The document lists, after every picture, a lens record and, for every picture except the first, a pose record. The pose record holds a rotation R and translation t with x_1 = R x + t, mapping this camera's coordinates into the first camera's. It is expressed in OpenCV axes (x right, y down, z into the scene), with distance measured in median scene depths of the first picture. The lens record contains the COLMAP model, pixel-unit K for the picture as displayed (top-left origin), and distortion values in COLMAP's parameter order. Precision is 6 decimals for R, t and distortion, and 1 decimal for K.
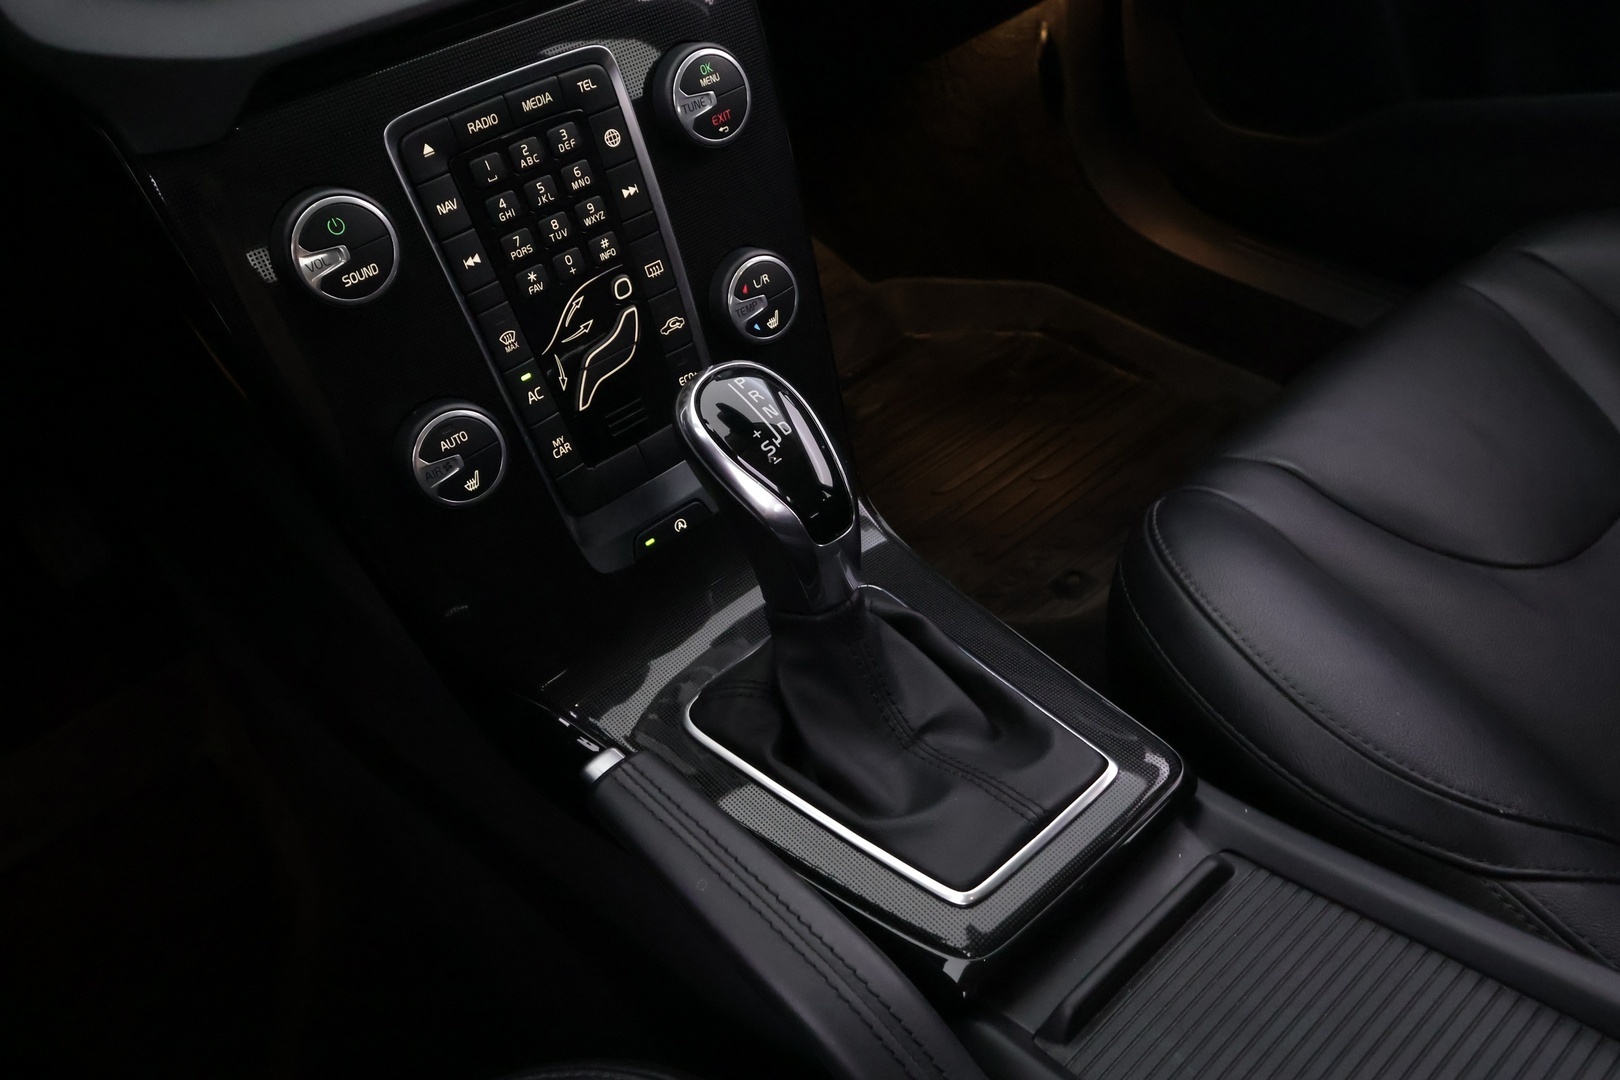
lens RADIAL K [[1270.6, 0, 814.8], [0, 1270.6, 537.1], [0, 0, 1]] dist [-0.002562, -0.008614]
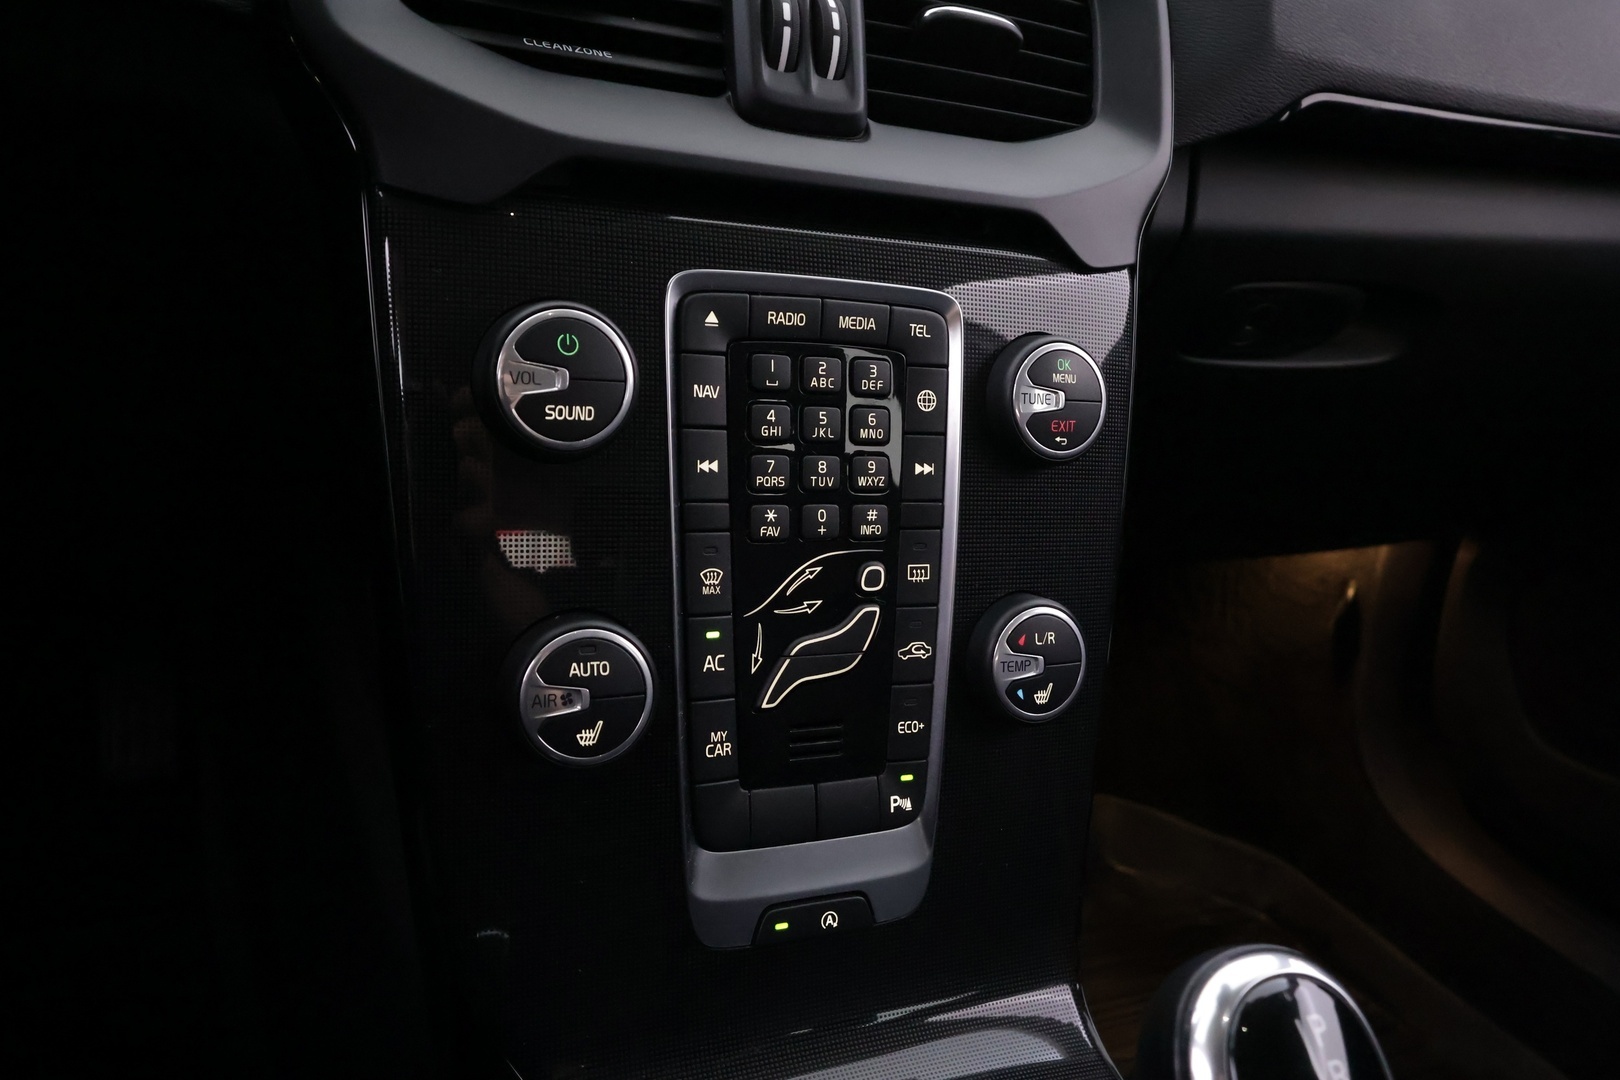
lens RADIAL K [[1270.6, 0, 809.5], [0, 1270.6, 538.1], [0, 0, 1]] dist [-0.002562, -0.008614]
pose [[0.935295, 0.300653, -0.186630, -0.053962], [-0.349690, 0.866071, -0.357265, 0.068566], [0.054222, 0.399411, 0.915167, 0.304433]]
